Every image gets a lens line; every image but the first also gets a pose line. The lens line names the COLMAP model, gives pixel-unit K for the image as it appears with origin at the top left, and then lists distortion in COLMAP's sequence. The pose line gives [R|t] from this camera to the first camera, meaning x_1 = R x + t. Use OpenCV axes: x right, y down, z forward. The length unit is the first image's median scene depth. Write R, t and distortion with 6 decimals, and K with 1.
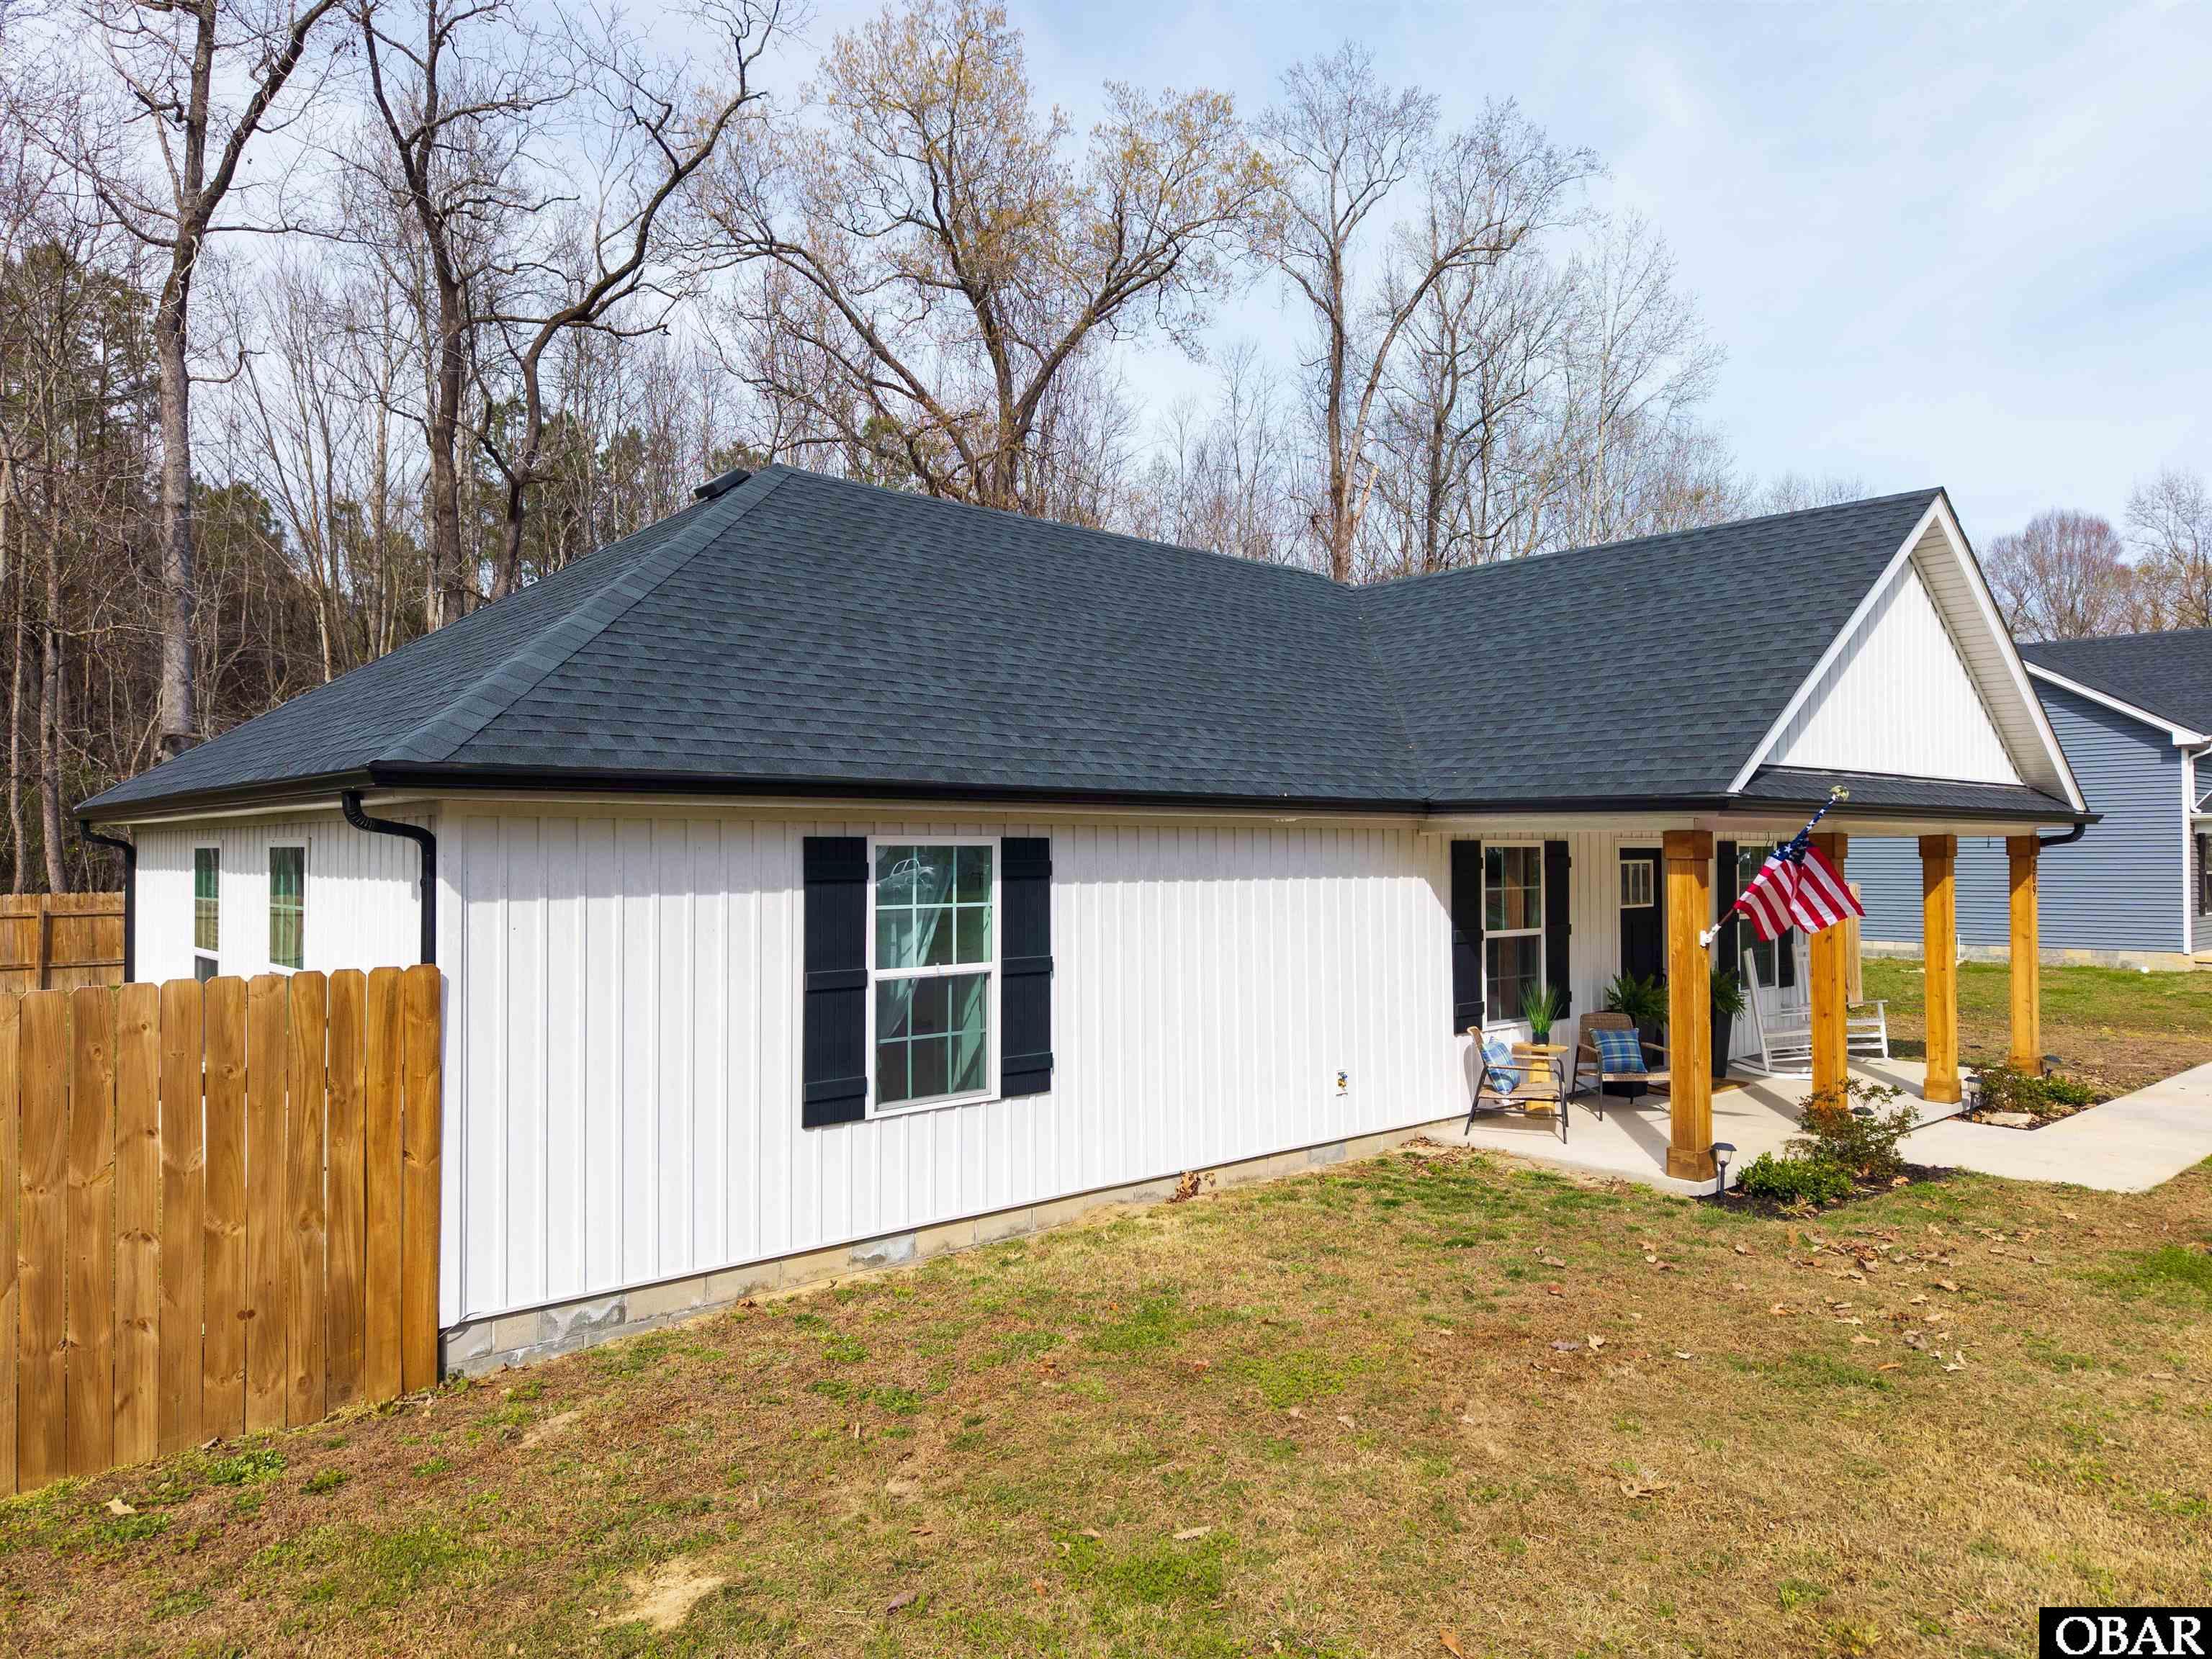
lens RADIAL K [[1477.8, 0, 1113.0], [0, 1477.8, 829.1], [0, 0, 1]] dist [0.021723, -0.021719]
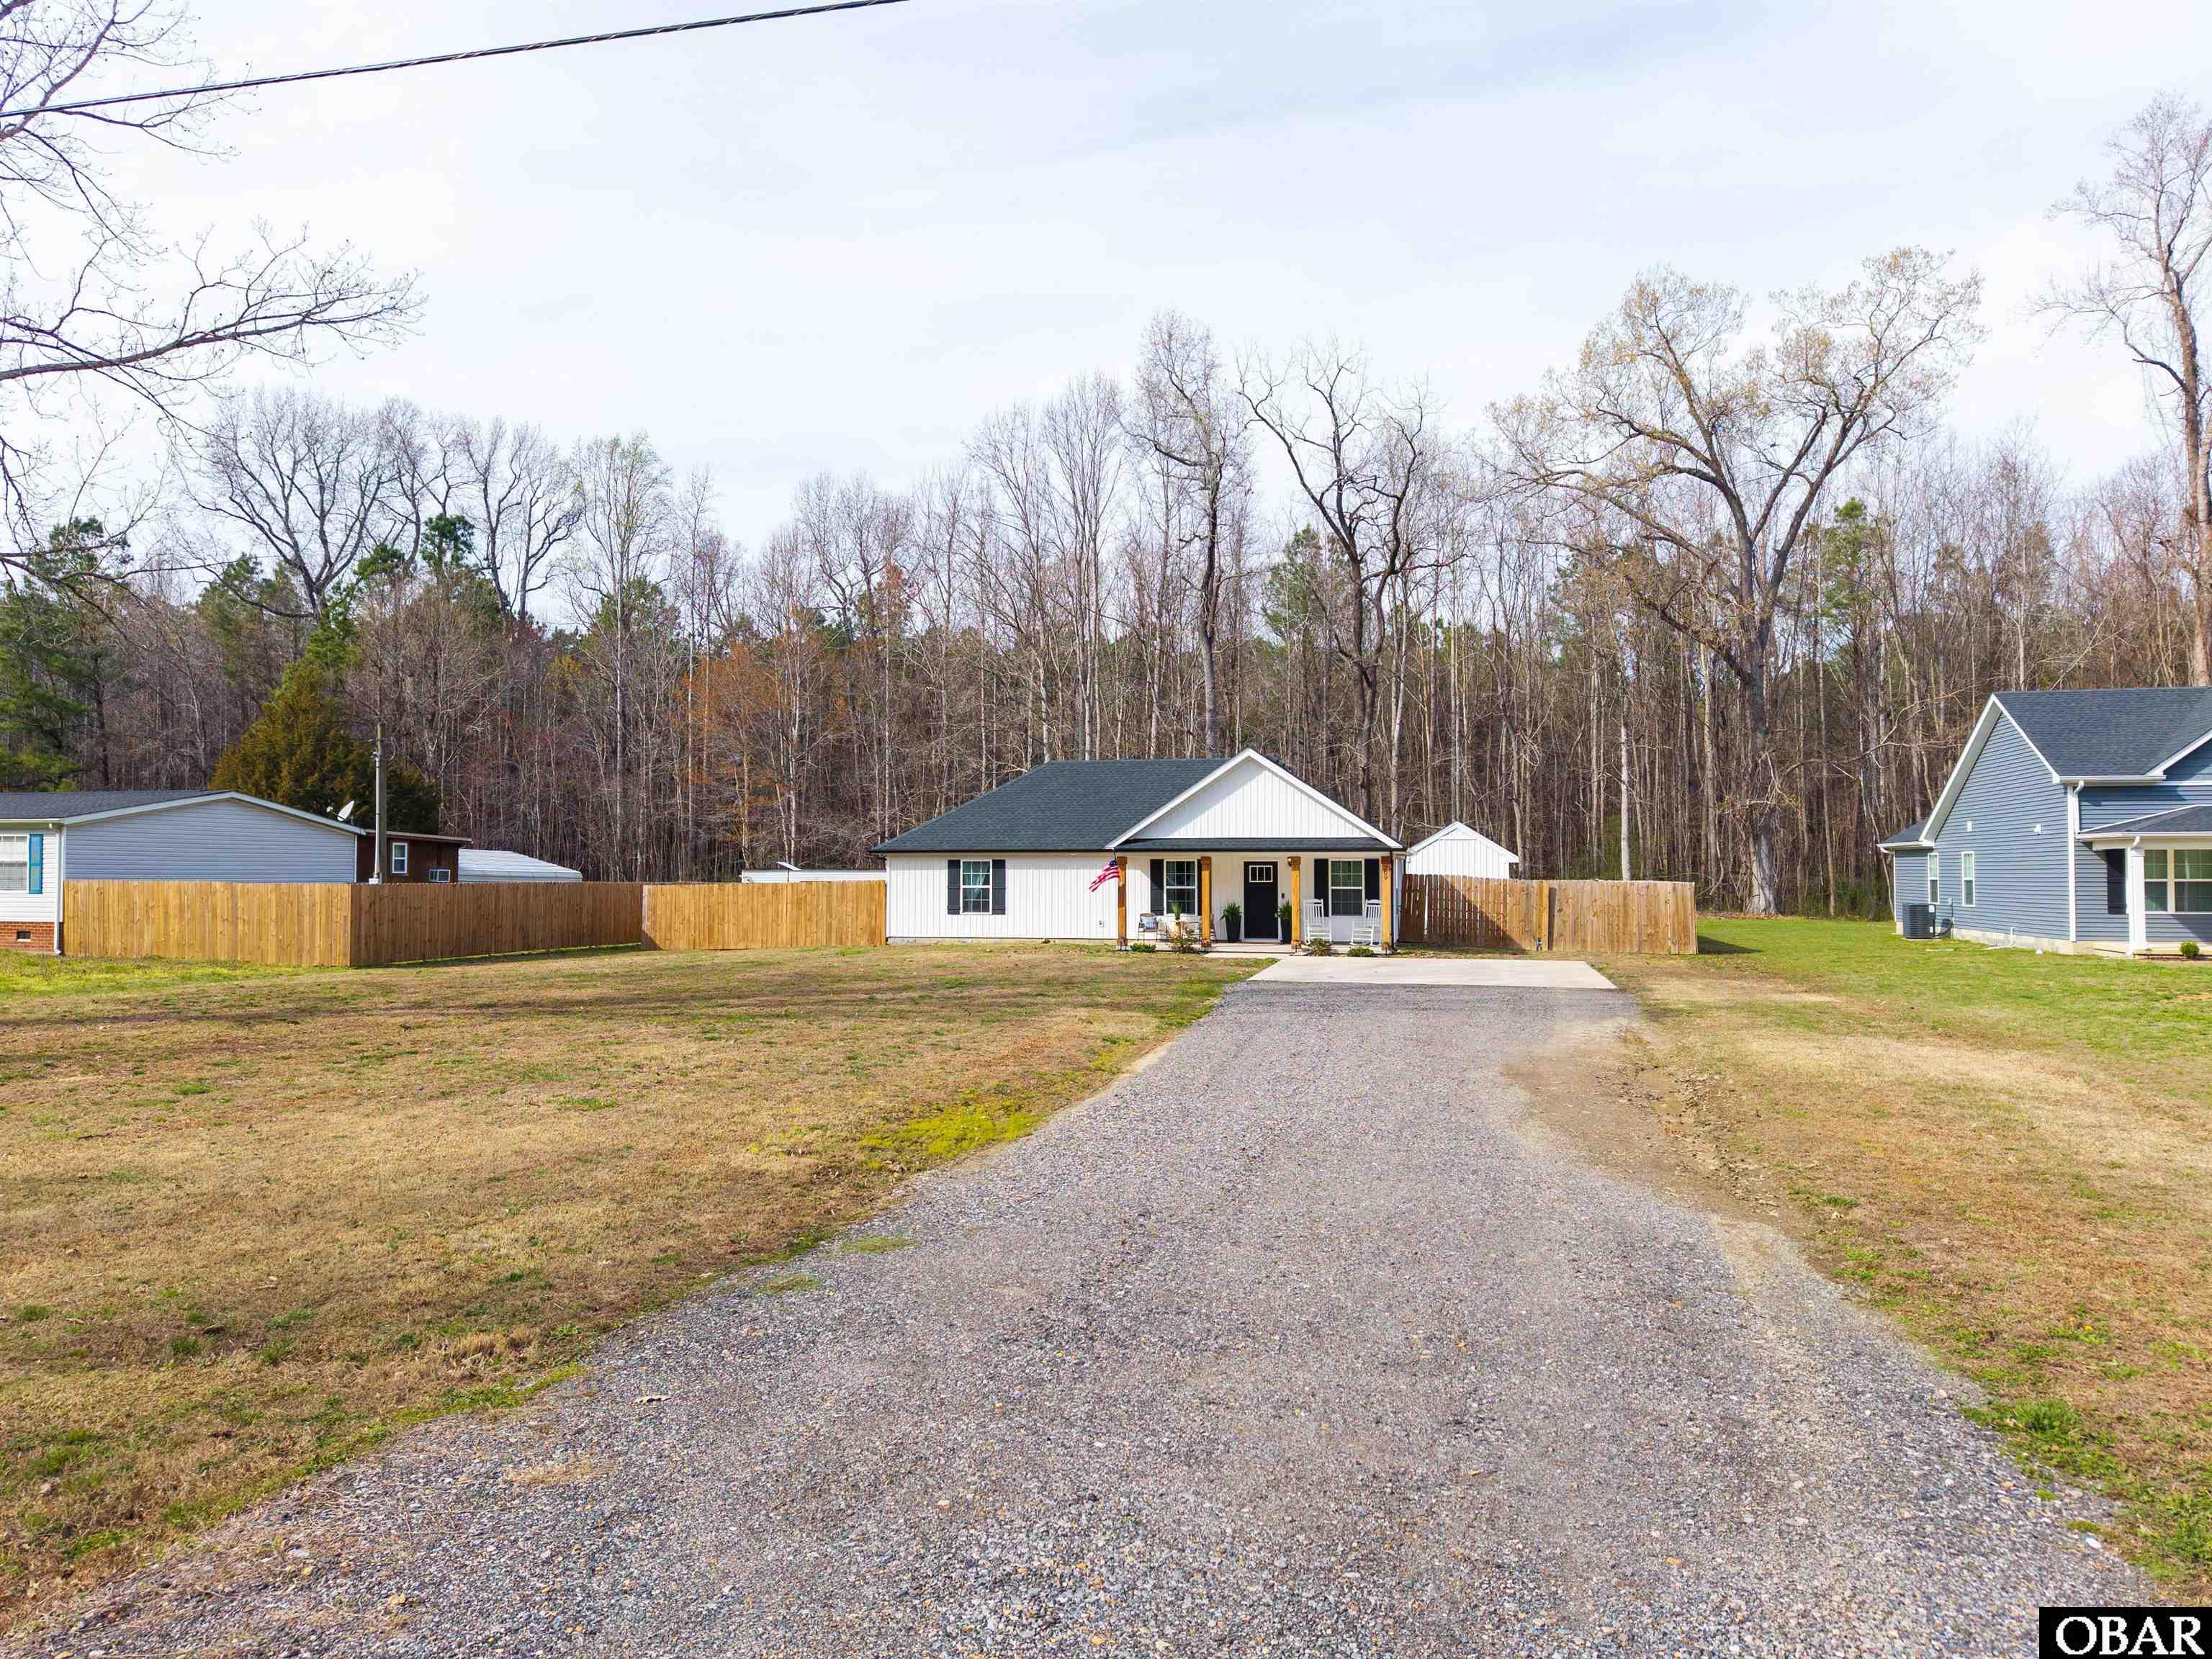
lens RADIAL K [[1484.5, 0, 1111.0], [0, 1484.5, 825.7], [0, 0, 1]] dist [0.030359, -0.028276]
pose [[0.569891, -0.024000, -0.821370, 3.586615], [0.011019, 0.999707, -0.021566, 0.003848], [0.821646, 0.003239, 0.569988, -1.239837]]
